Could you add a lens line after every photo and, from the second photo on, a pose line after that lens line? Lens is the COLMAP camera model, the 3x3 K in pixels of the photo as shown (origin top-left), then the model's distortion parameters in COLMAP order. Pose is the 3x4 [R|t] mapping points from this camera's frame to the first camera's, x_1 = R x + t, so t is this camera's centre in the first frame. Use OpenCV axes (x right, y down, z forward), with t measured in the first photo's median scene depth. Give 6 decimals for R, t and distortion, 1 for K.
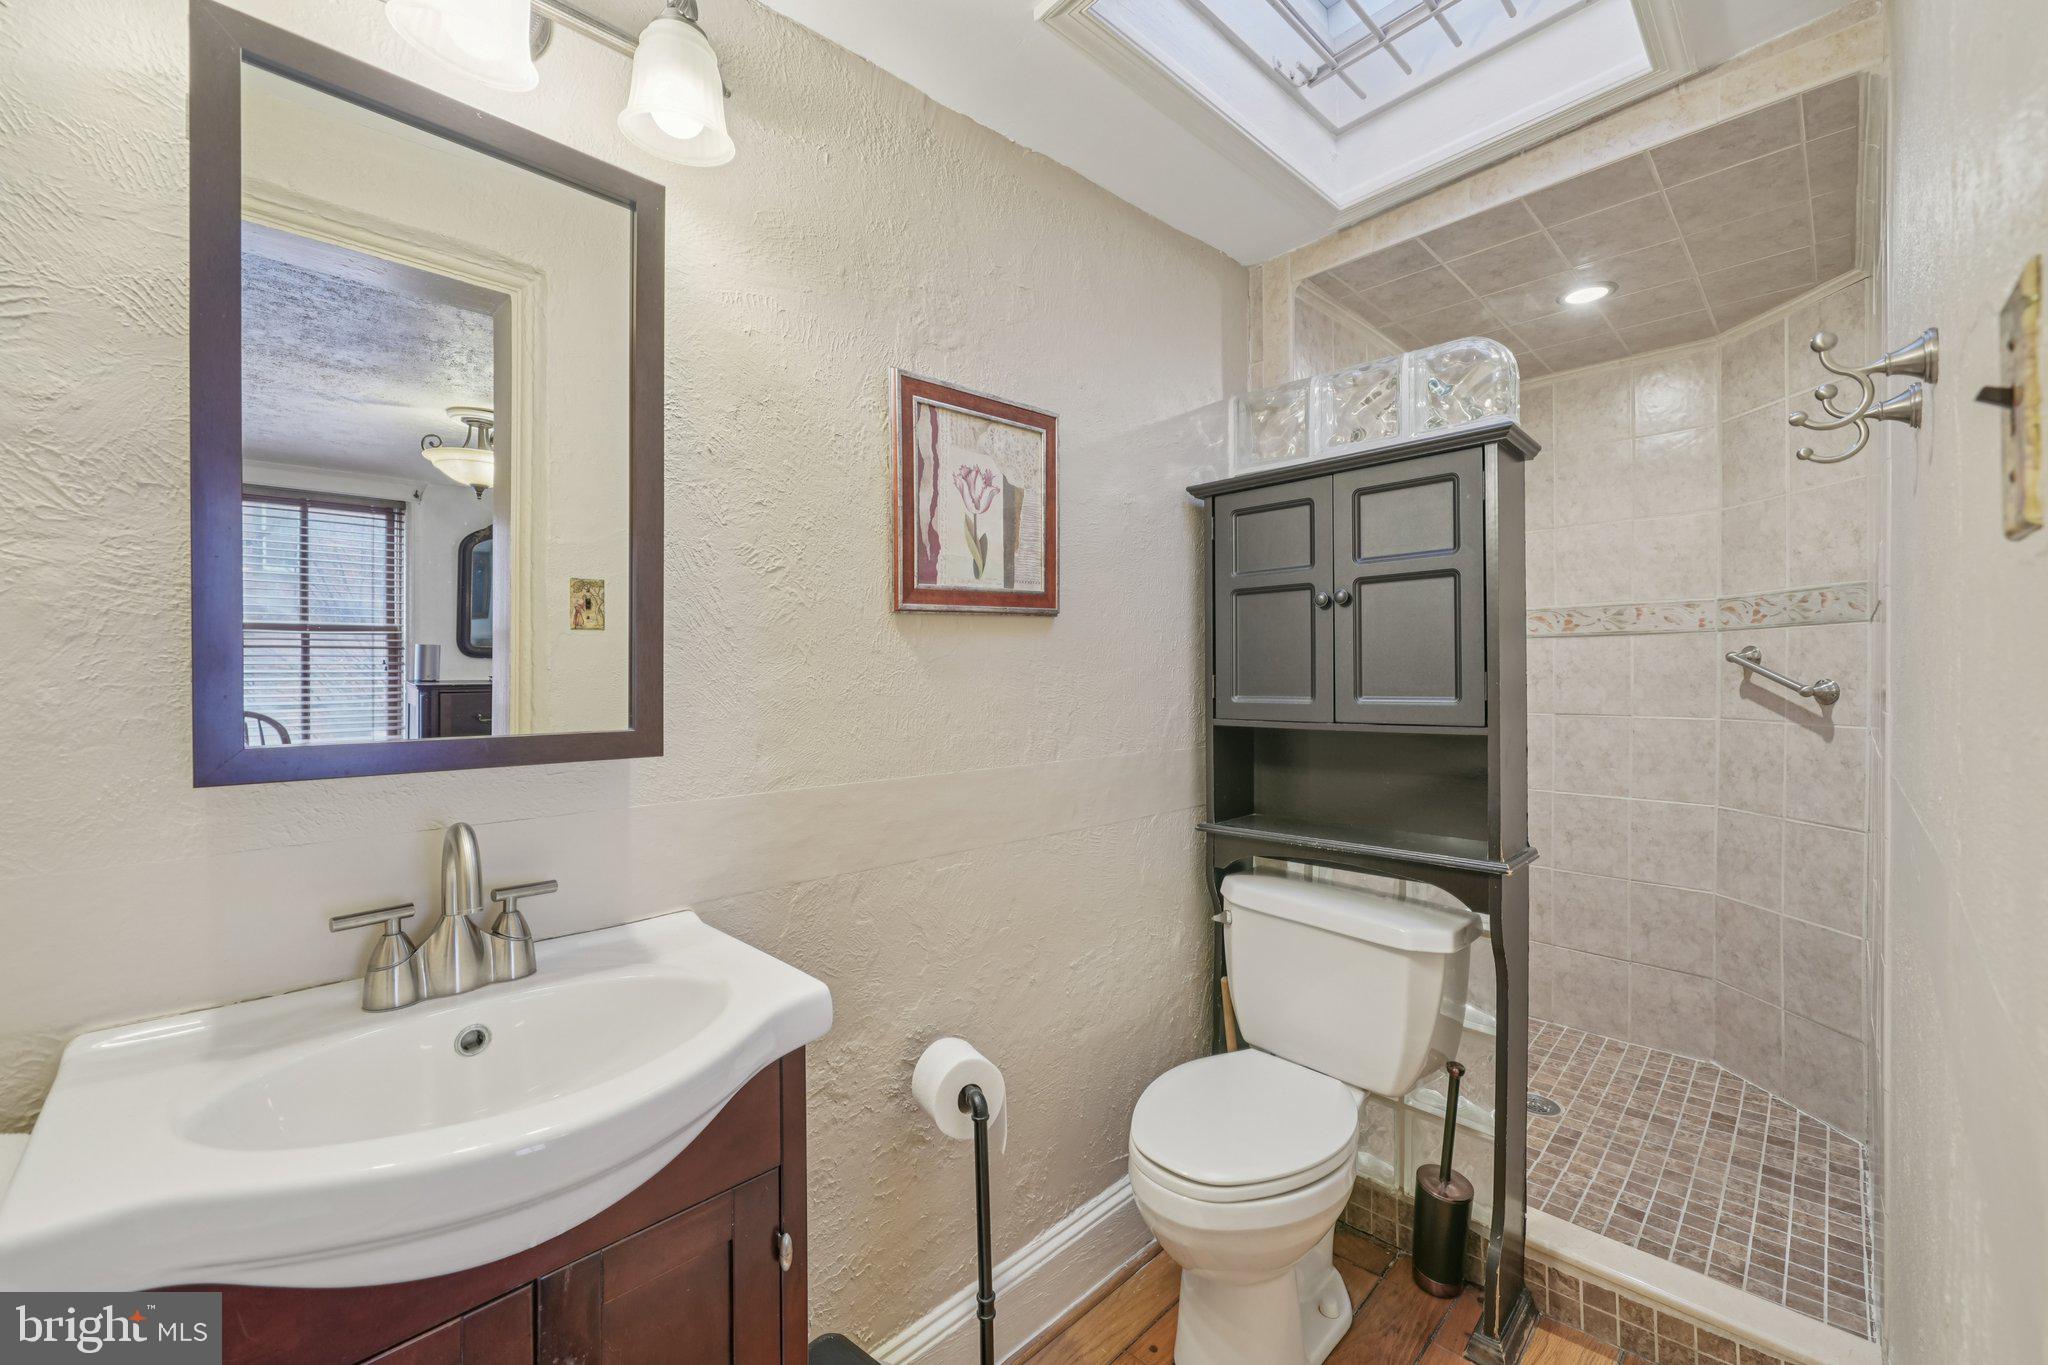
lens RADIAL K [[796.8, 0, 1018.9], [0, 796.8, 685.6], [0, 0, 1]] dist [-0.001523, -0.000266]
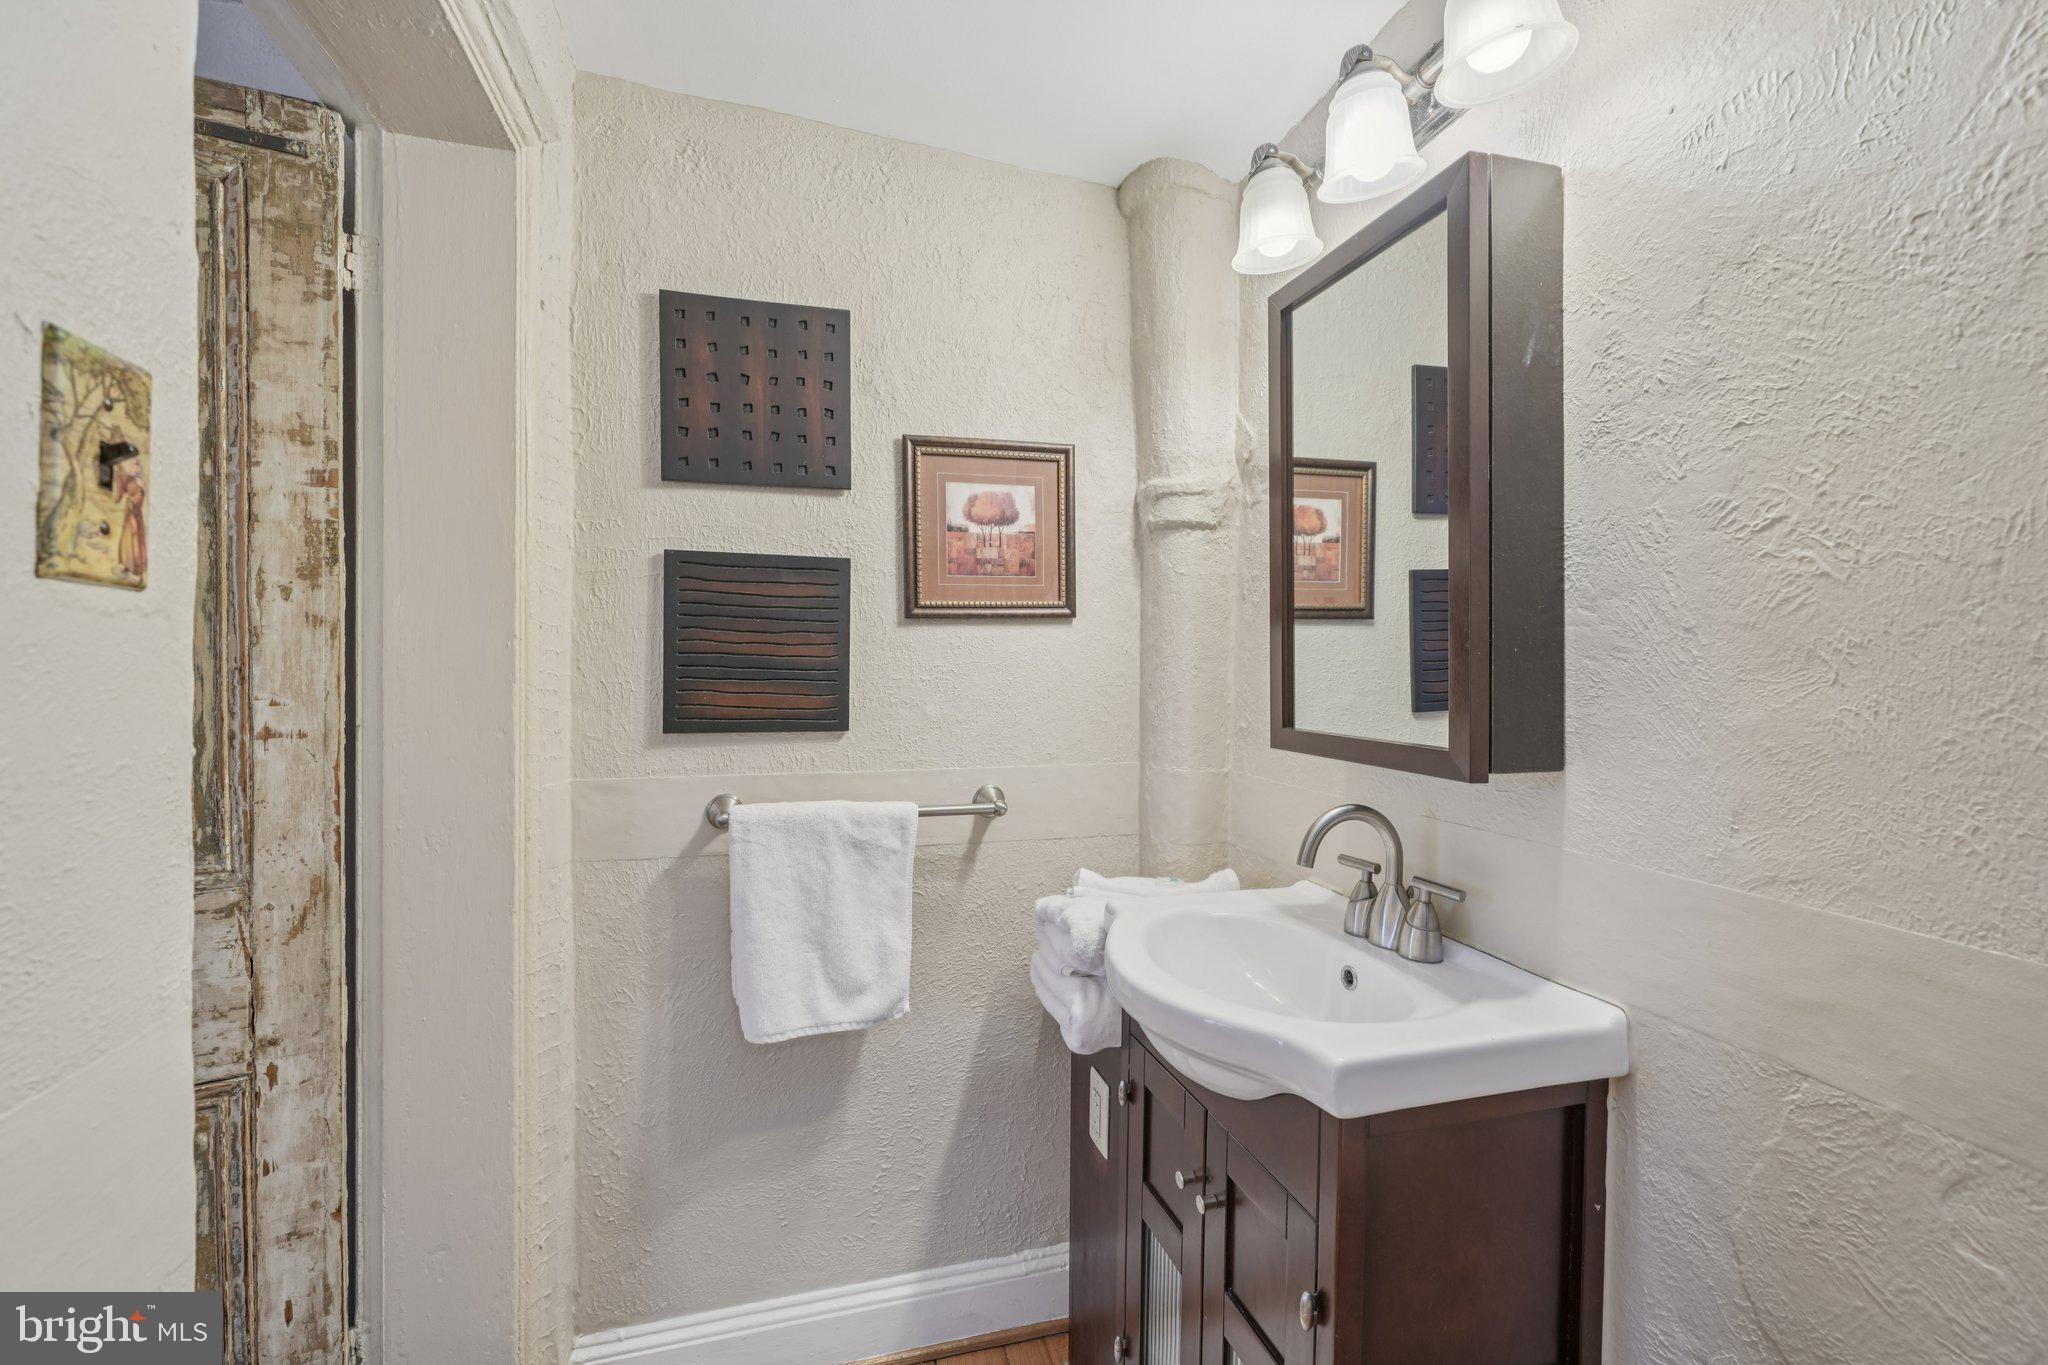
lens RADIAL K [[884.3, 0, 1024.0], [0, 884.3, 682.5], [0, 0, 1]] dist [0.000882, -0.000034]
pose [[-0.474783, 0.016753, -0.879944, 0.507922], [-0.020187, 0.999348, 0.029918, -0.034013], [0.879871, 0.031968, -0.474135, 0.775038]]
